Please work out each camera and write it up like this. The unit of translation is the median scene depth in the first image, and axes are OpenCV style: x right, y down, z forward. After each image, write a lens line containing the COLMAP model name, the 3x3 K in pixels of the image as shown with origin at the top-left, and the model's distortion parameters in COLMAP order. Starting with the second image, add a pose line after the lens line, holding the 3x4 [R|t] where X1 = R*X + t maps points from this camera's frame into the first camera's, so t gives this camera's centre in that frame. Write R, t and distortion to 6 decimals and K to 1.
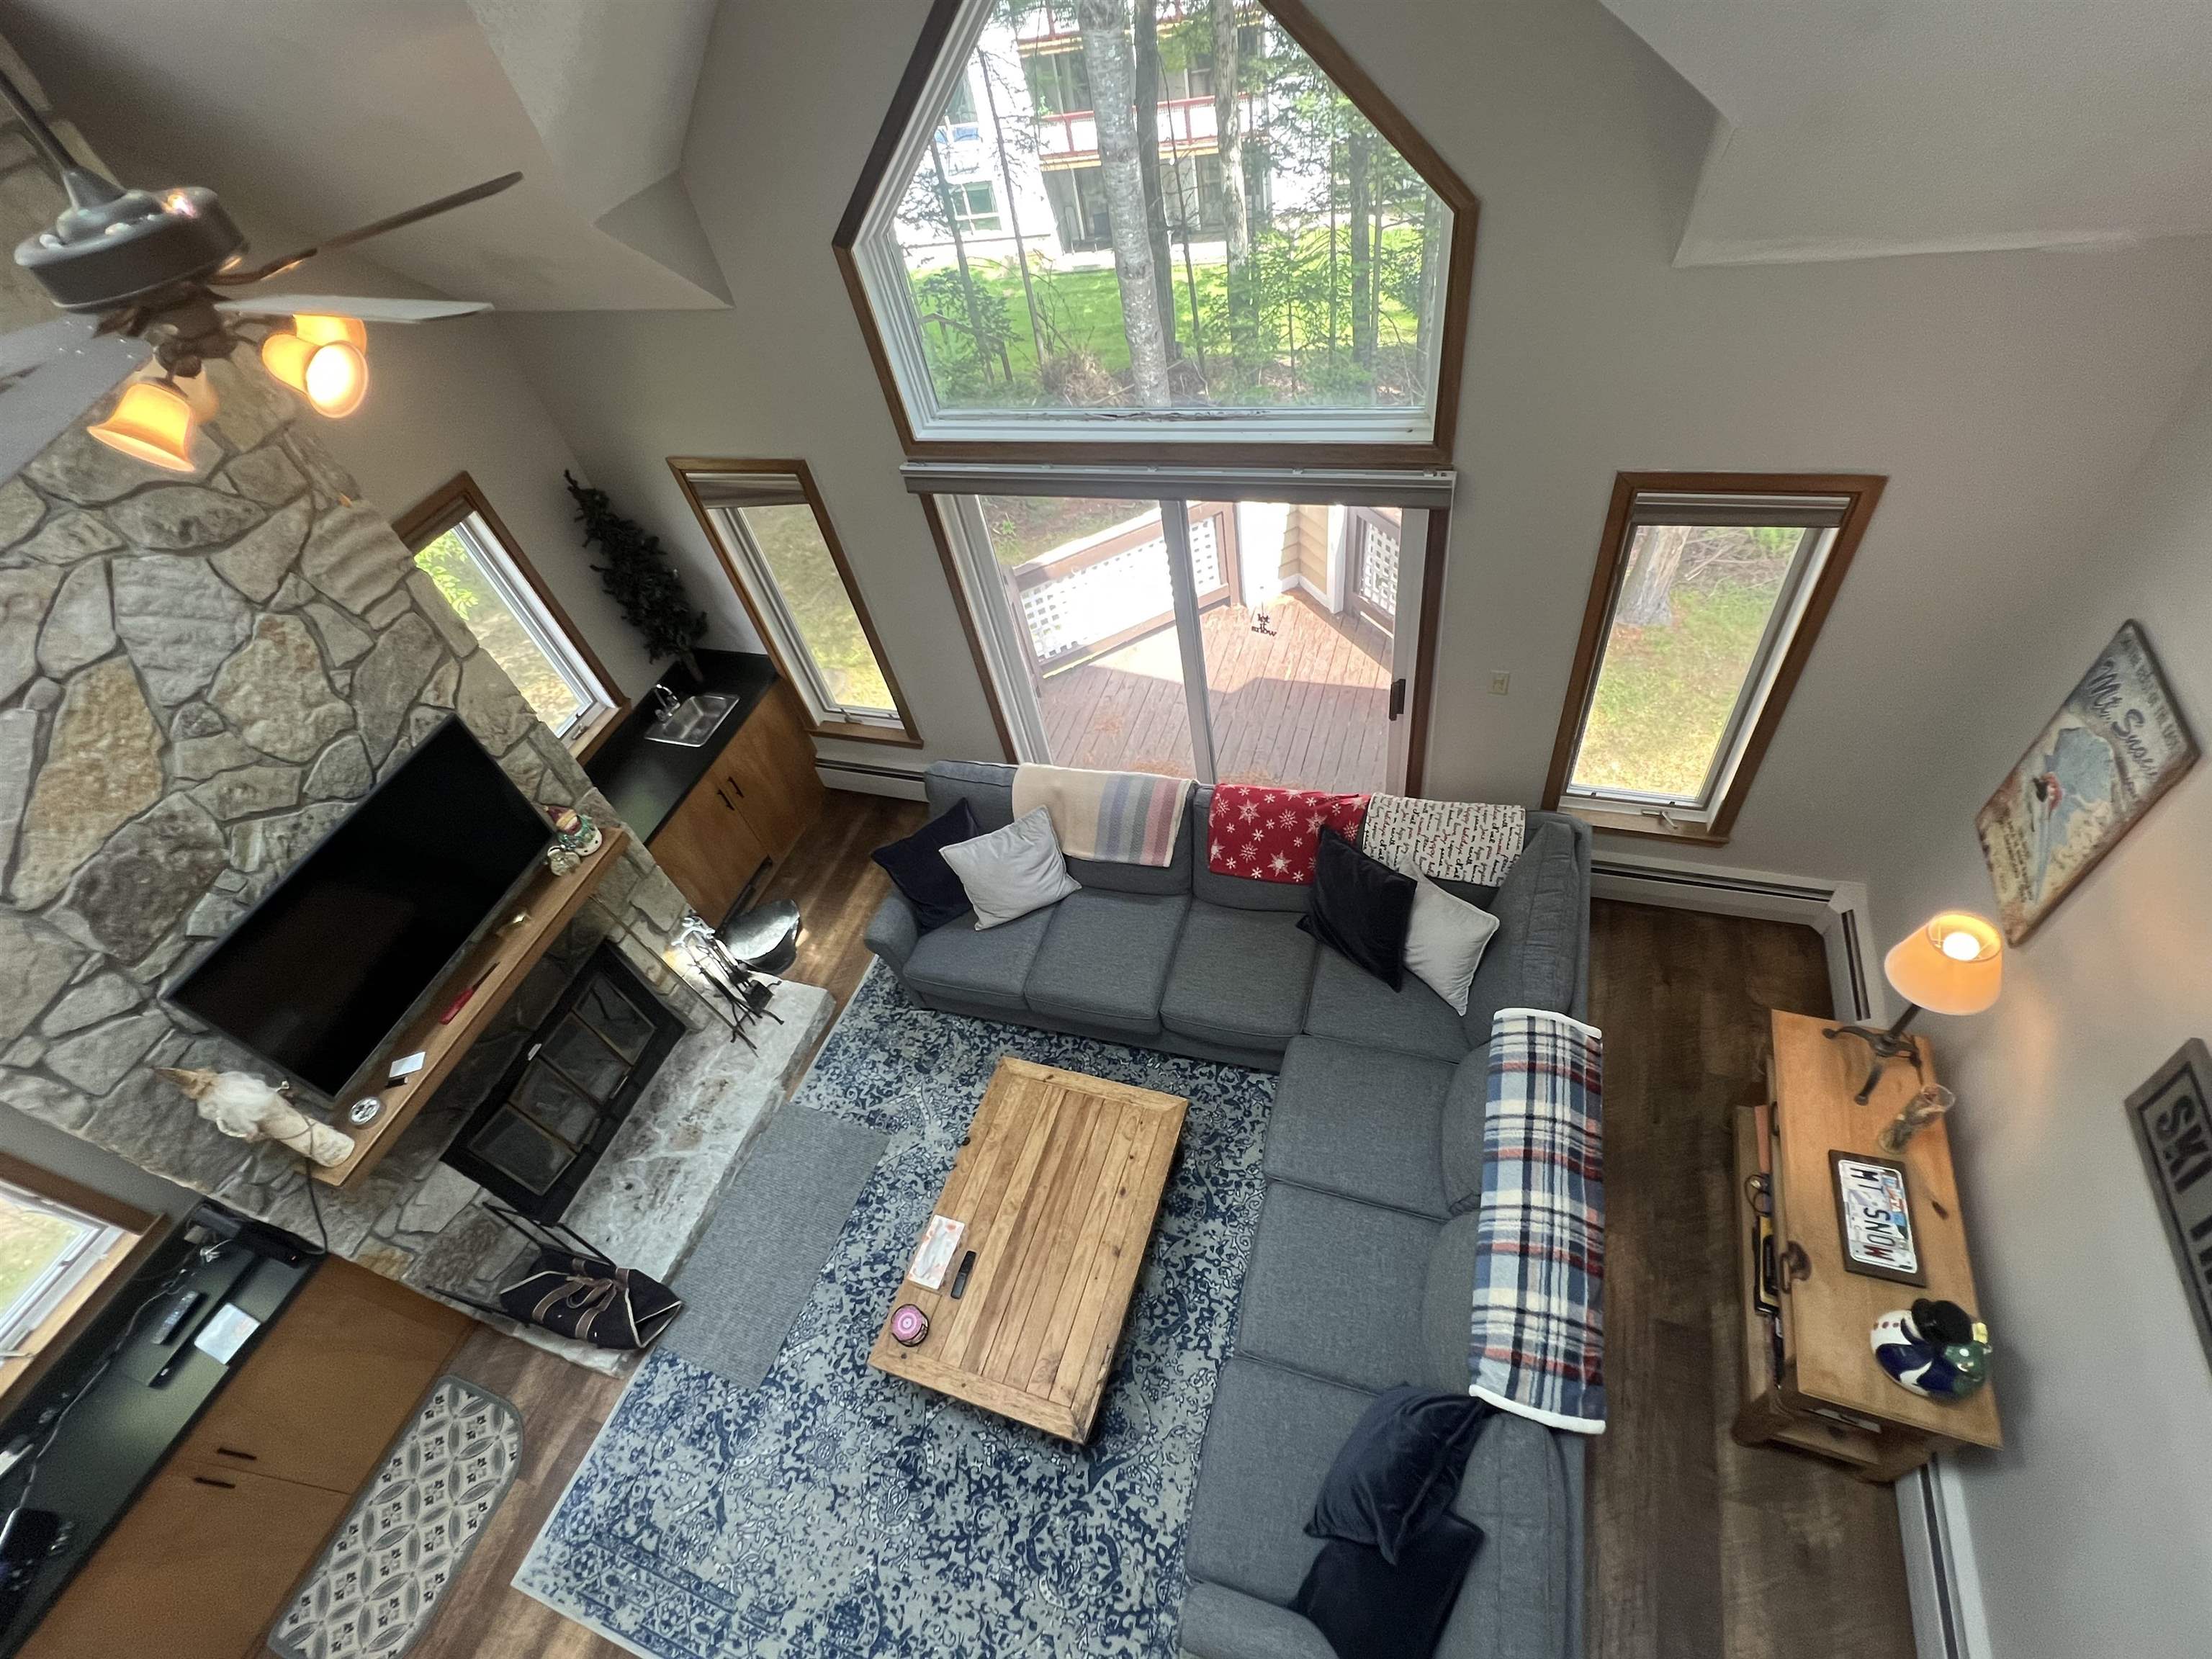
lens RADIAL K [[998.9, 0, 1119.6], [0, 998.9, 831.1], [0, 0, 1]] dist [-0.003294, 0.002091]
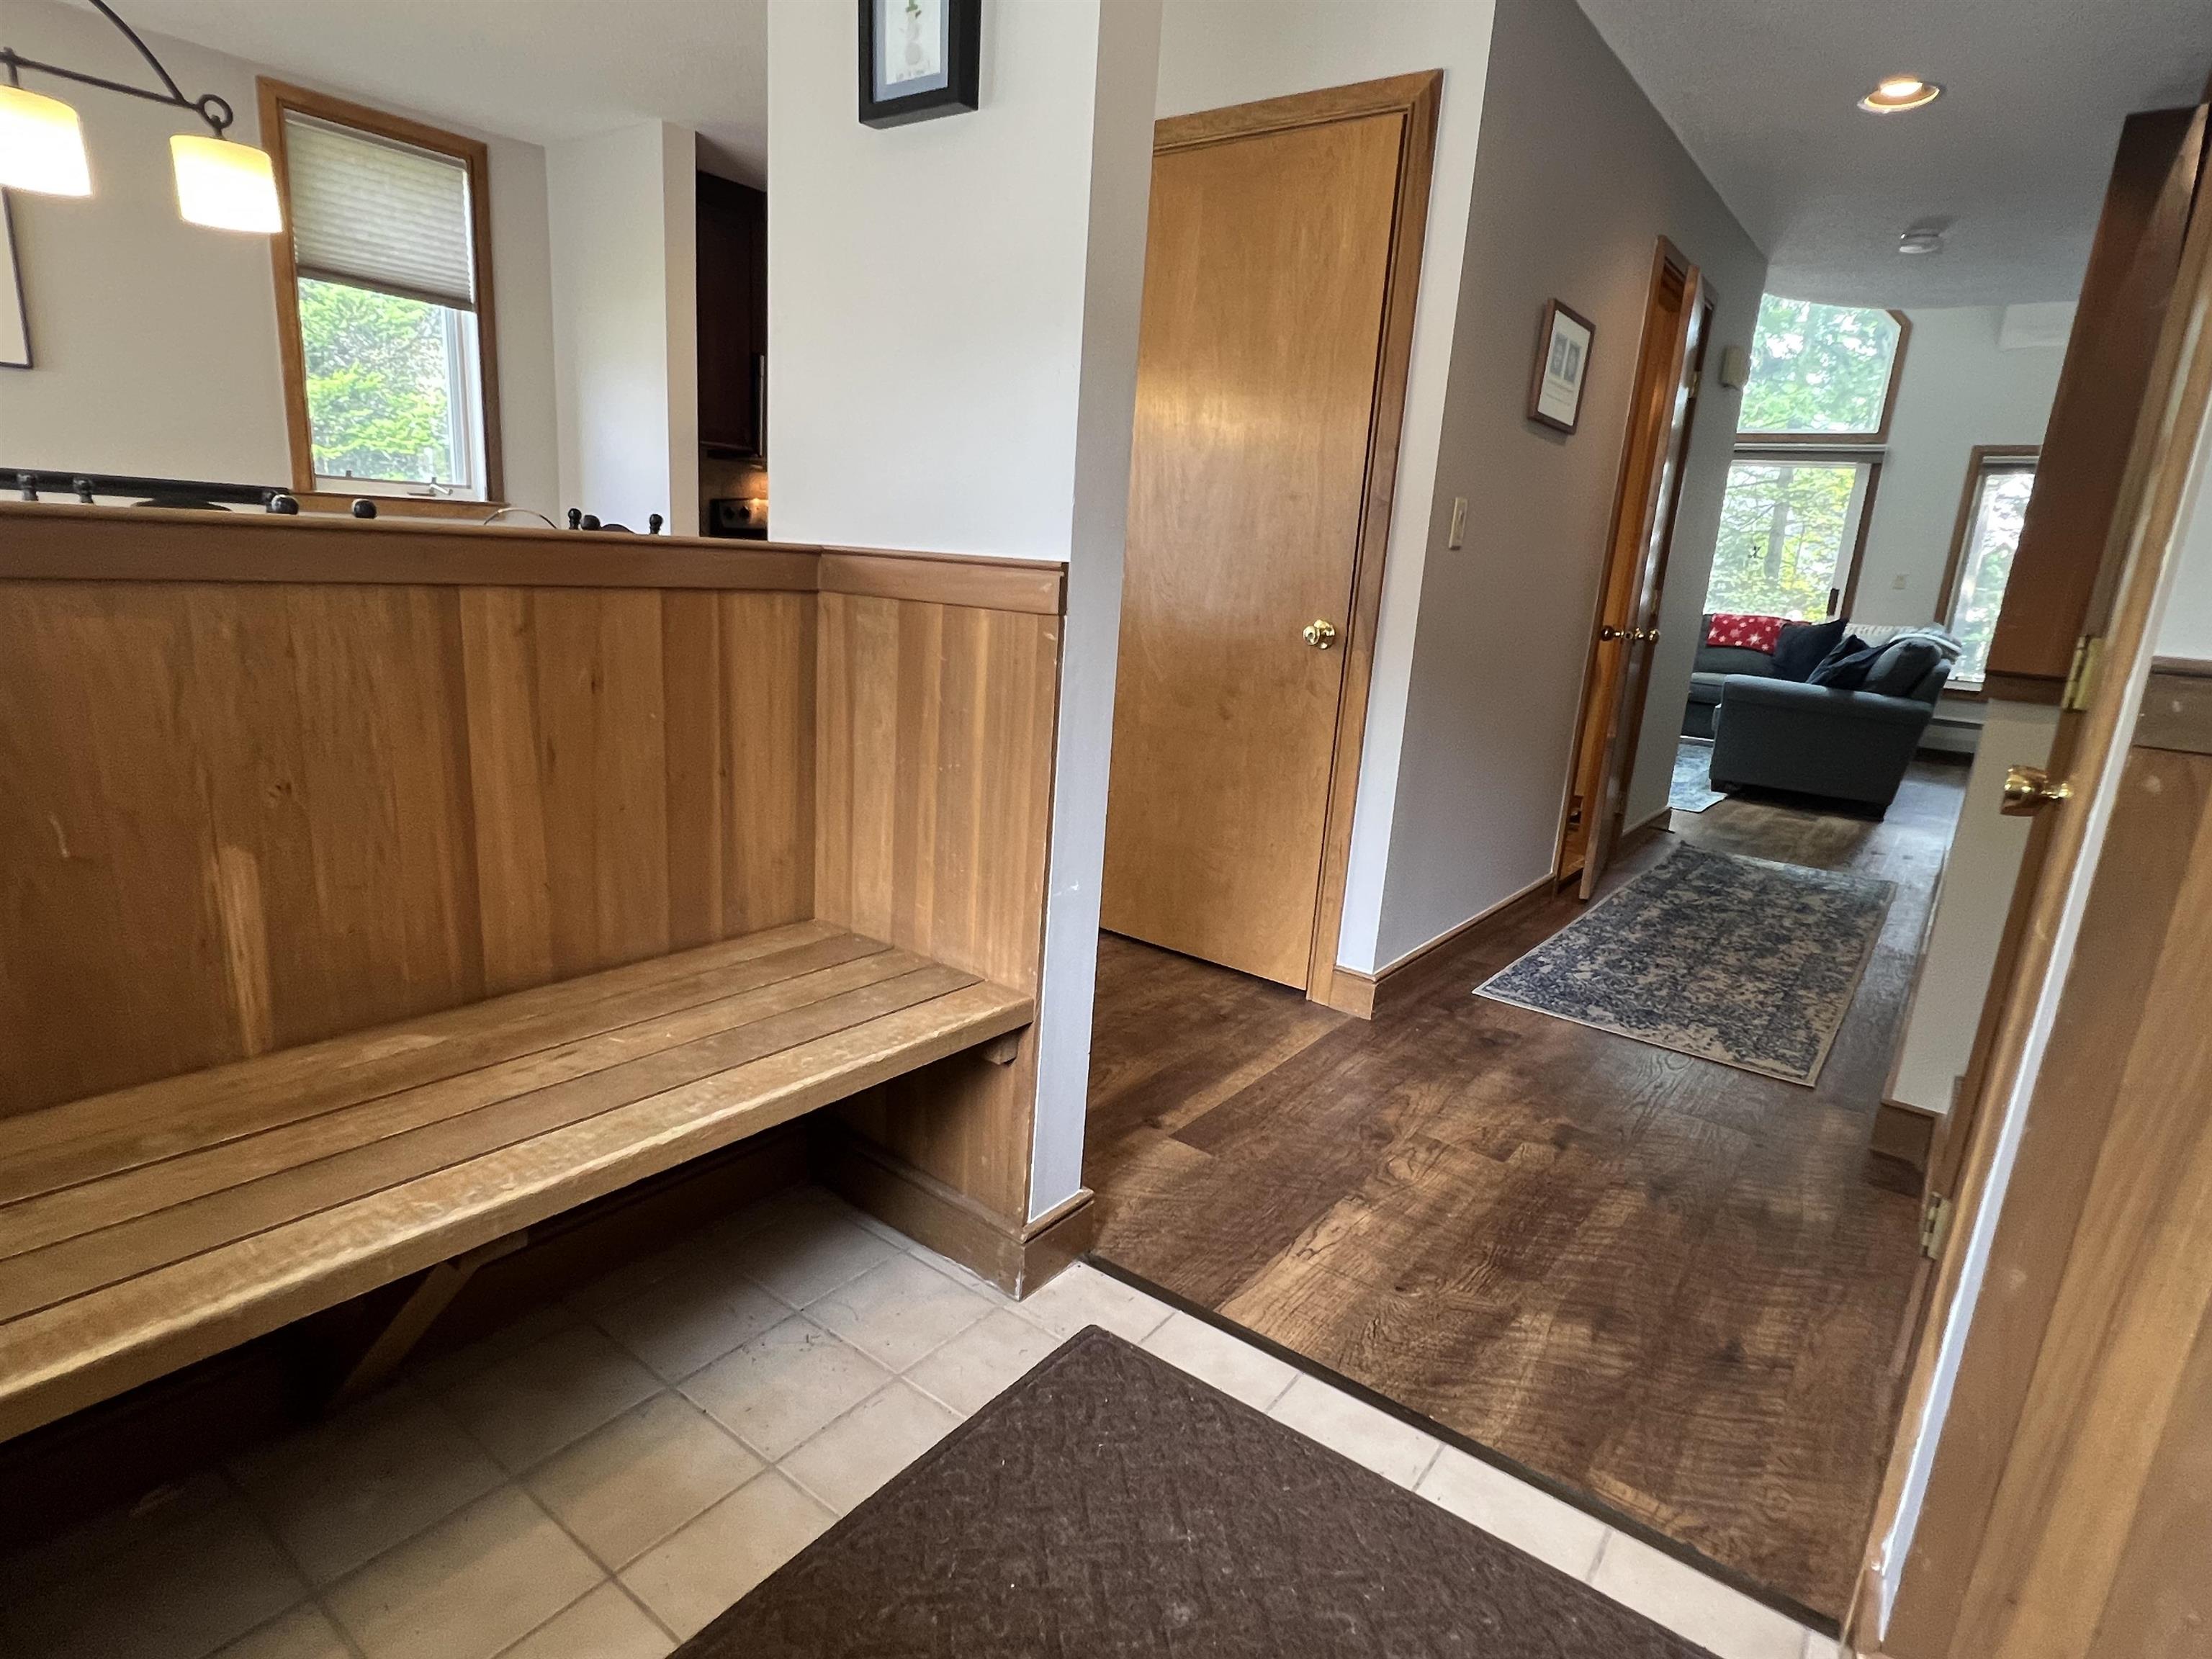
lens RADIAL K [[1184.4, 0, 1107.5], [0, 1184.4, 834.4], [0, 0, 1]] dist [-0.002356, 0.002518]
pose [[0.922996, 0.282997, -0.260750, -0.268091], [-0.380689, 0.770414, -0.511408, 1.959391], [0.056158, 0.571293, 0.818823, -0.594534]]
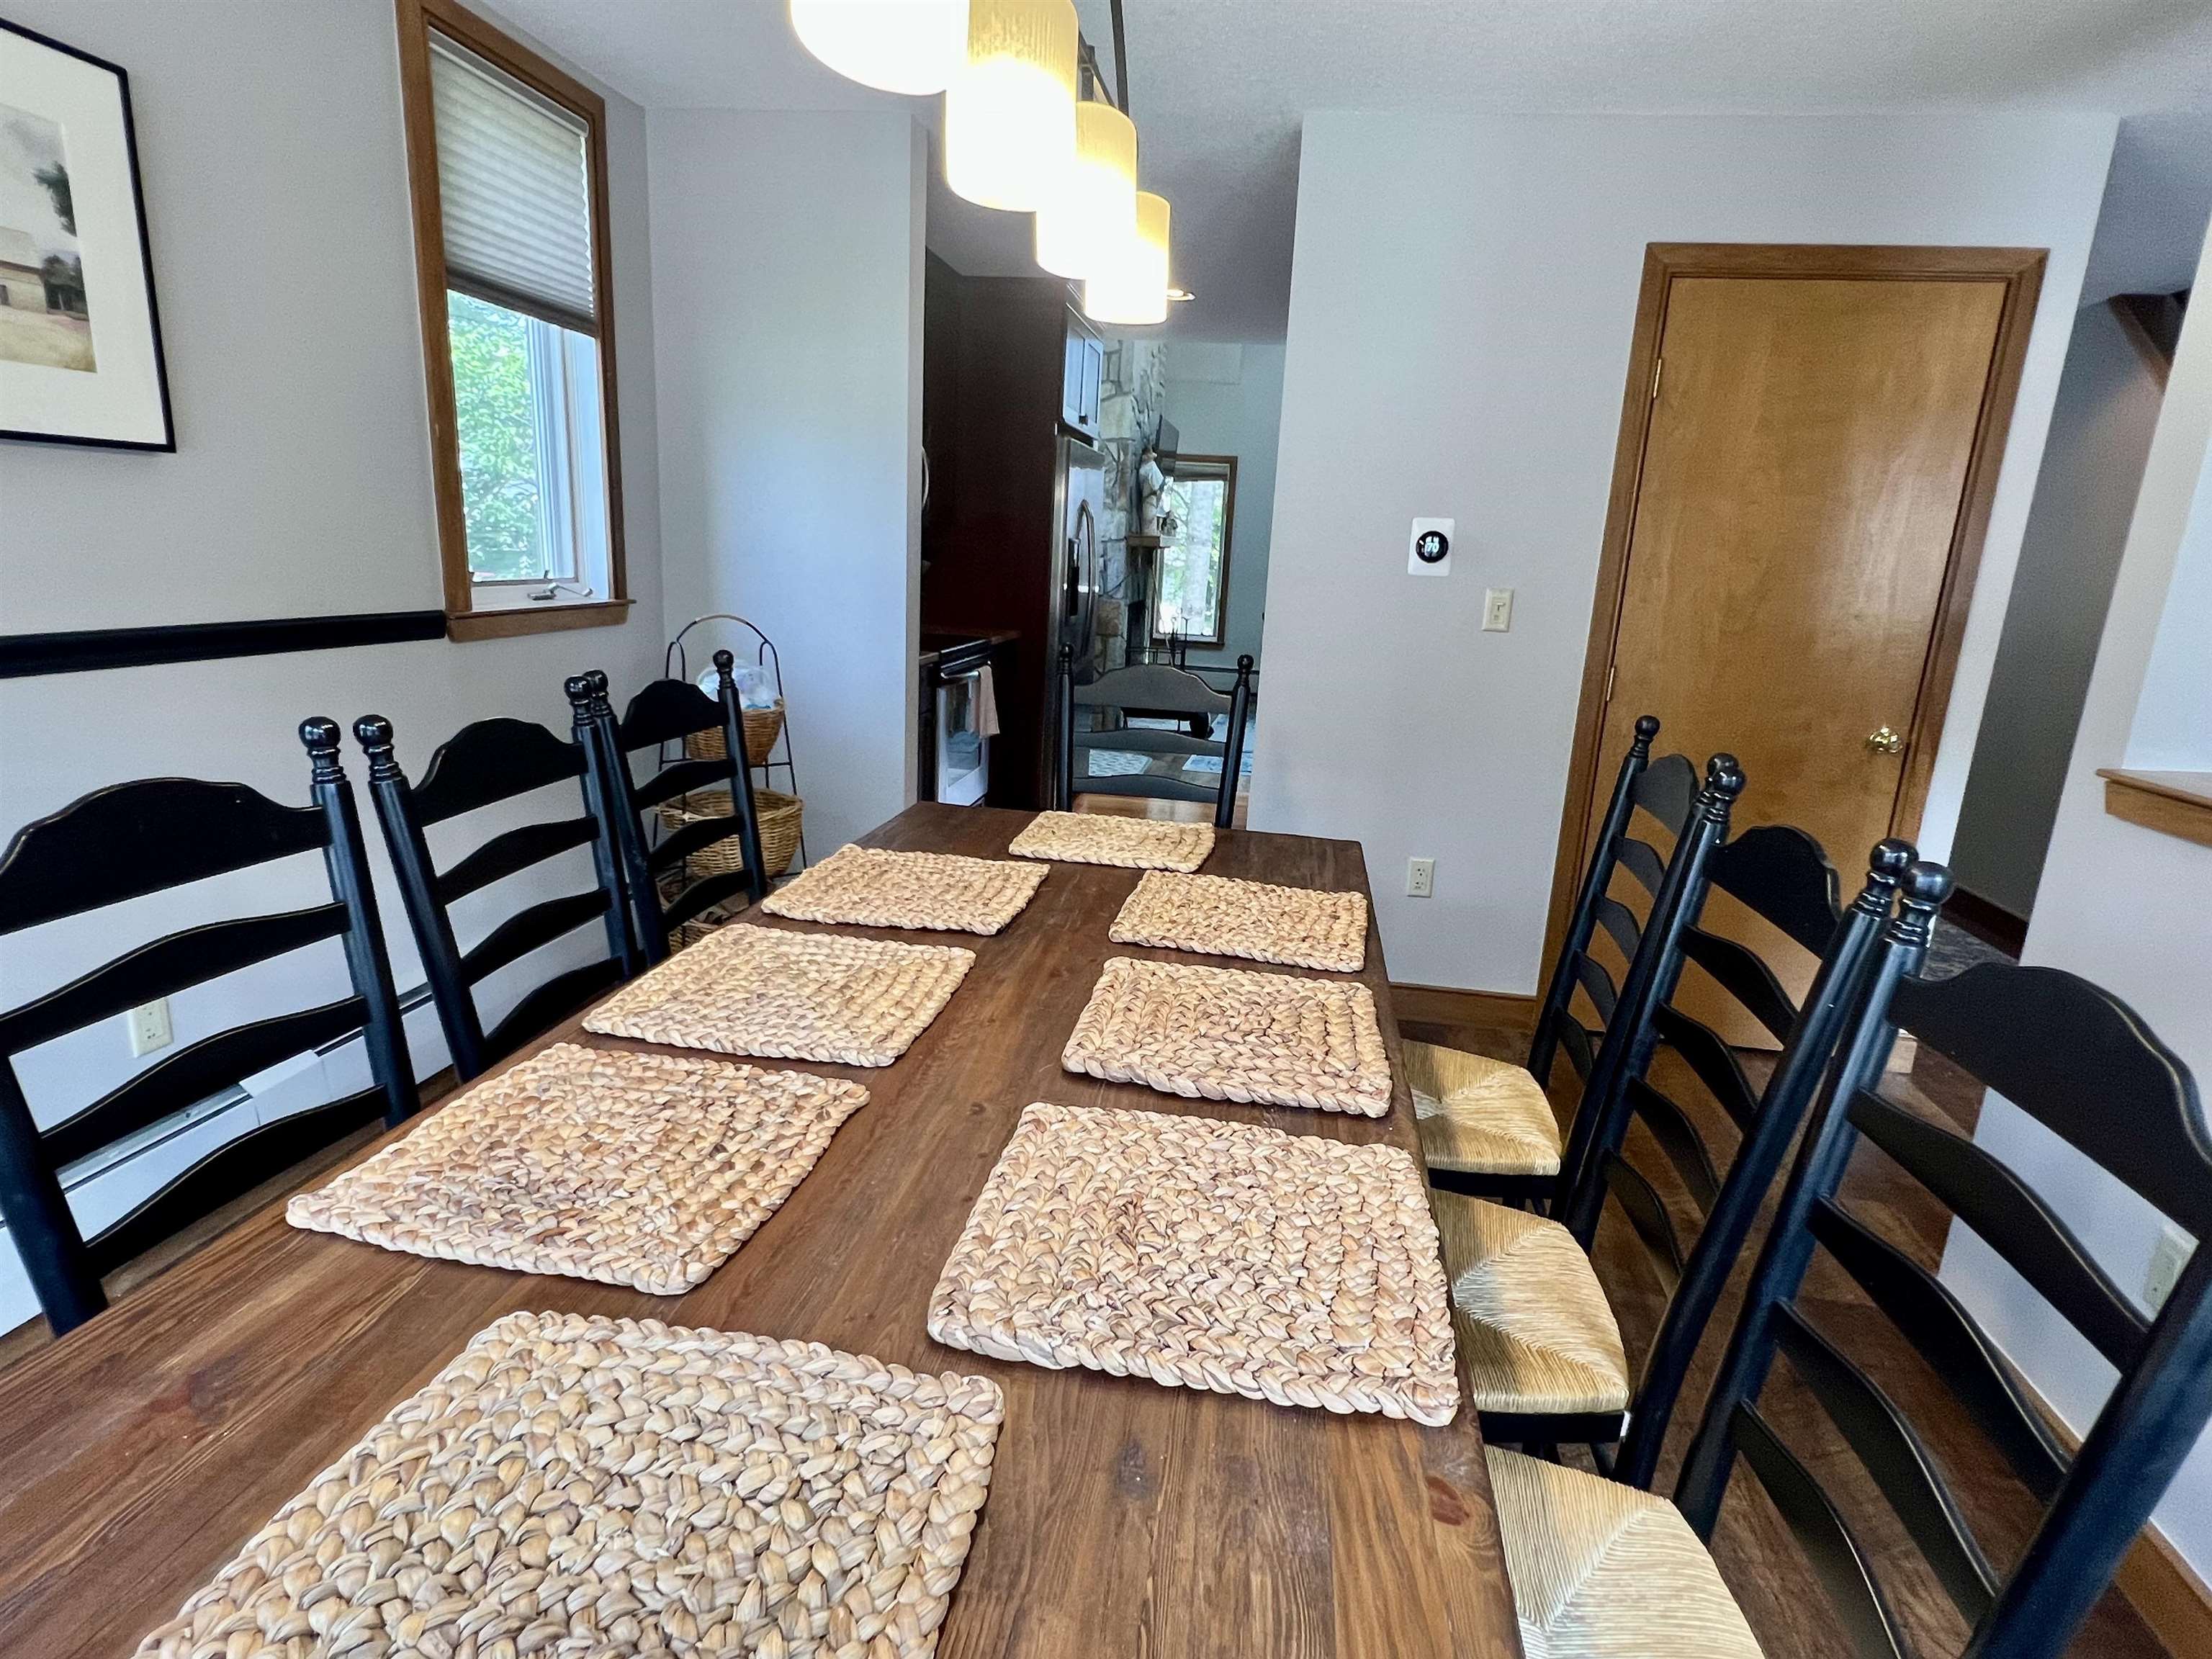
lens RADIAL K [[1184.4, 0, 1108.1], [0, 1184.4, 834.5], [0, 0, 1]] dist [-0.002356, 0.002518]
pose [[0.966668, 0.157400, 0.201935, -1.083839], [-0.010383, 0.812162, -0.583339, 1.964690], [-0.255822, 0.561799, 0.786726, -0.512968]]
